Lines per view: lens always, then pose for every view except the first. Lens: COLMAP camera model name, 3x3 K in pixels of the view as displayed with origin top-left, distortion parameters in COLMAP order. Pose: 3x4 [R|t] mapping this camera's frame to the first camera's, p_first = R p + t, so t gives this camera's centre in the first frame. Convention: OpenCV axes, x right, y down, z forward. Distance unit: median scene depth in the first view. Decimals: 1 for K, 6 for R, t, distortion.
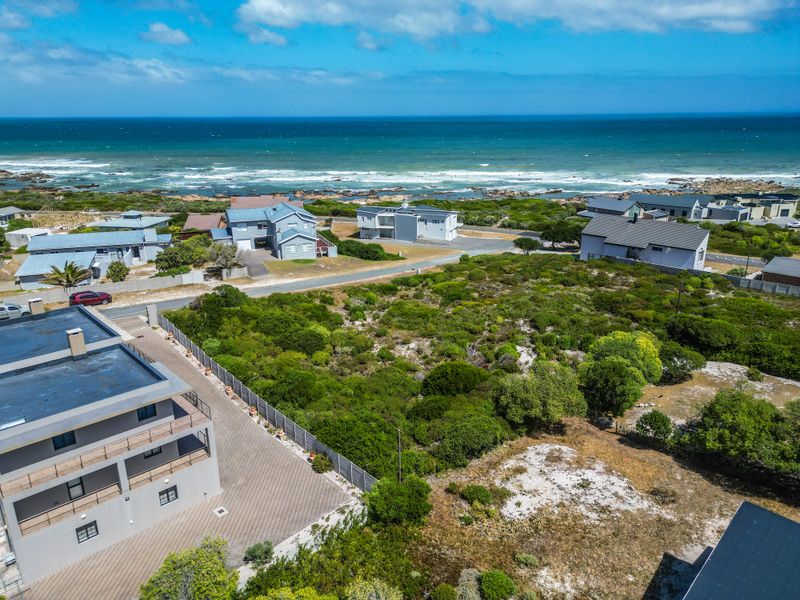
lens RADIAL K [[561.2, 0, 400.0], [0, 561.2, 300.0], [0, 0, 1]] dist [0.081903, -0.083351]
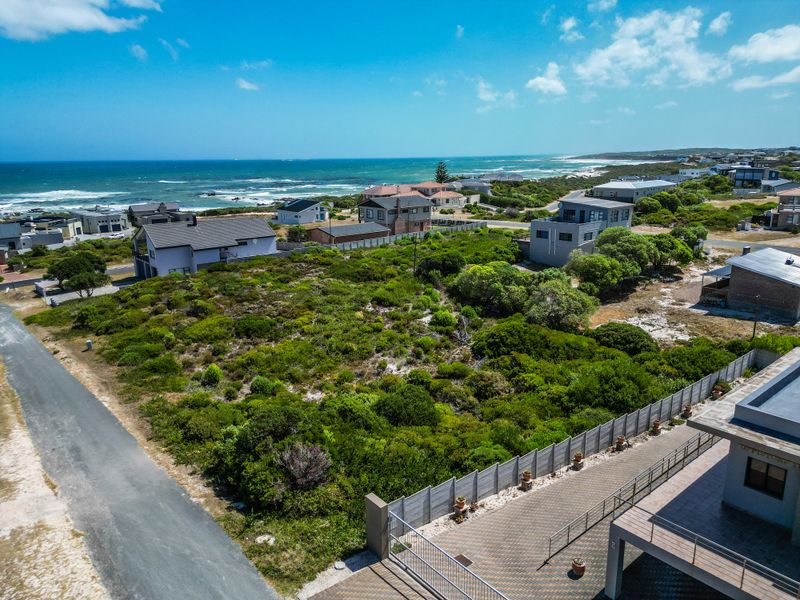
lens RADIAL K [[561.2, 0, 400.0], [0, 561.2, 300.0], [0, 0, 1]] dist [0.081903, -0.083351]
pose [[0.057570, -0.242101, 0.968542, -0.545844], [0.328886, 0.920595, 0.210567, -0.123439], [-0.942613, 0.306418, 0.132622, 0.676528]]
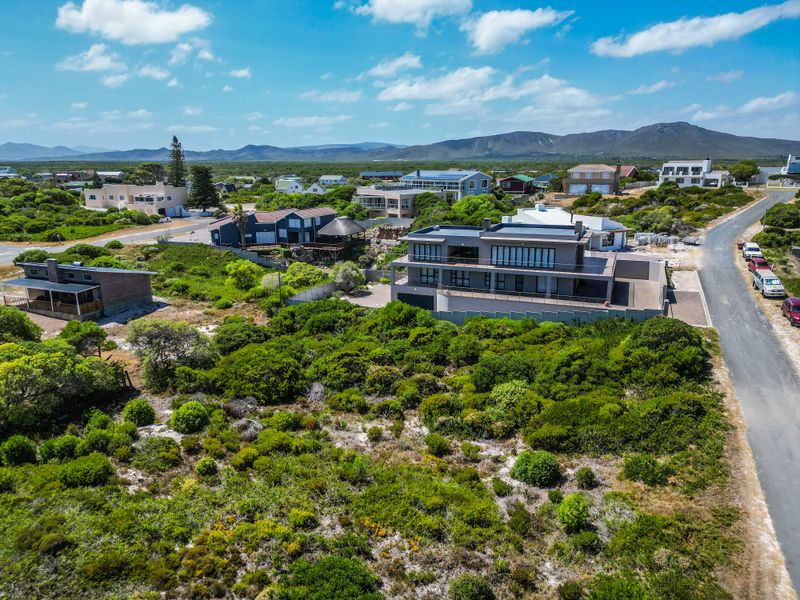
lens RADIAL K [[561.2, 0, 400.0], [0, 561.2, 300.0], [0, 0, 1]] dist [0.081903, -0.083351]
pose [[-0.914855, 0.095232, -0.392391, 0.136565], [-0.122138, 0.860999, 0.493724, -0.237725], [0.384867, 0.499612, -0.776058, 1.083111]]
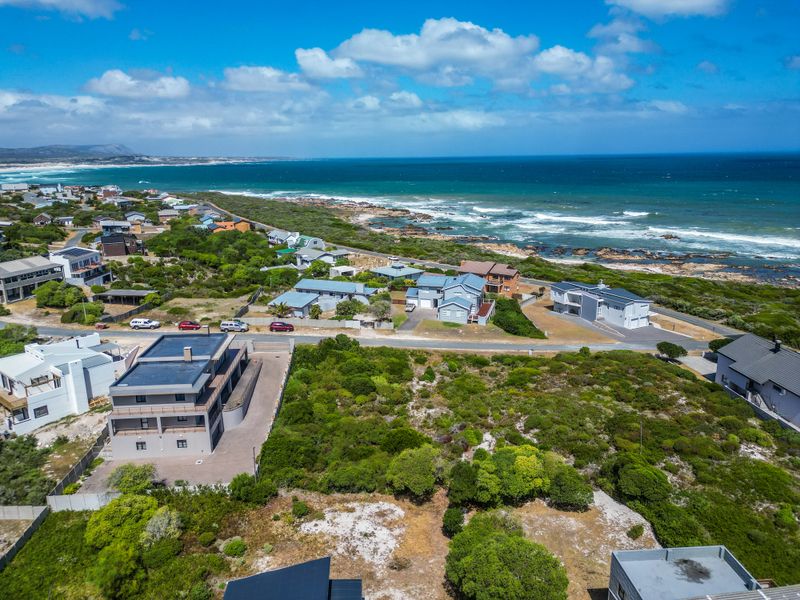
lens RADIAL K [[561.2, 0, 400.0], [0, 561.2, 300.0], [0, 0, 1]] dist [0.081903, -0.083351]
pose [[0.774292, 0.156477, -0.613178, 0.552051], [-0.191918, 0.981378, 0.008093, -0.125226], [0.603026, 0.111413, 0.789903, -0.048206]]
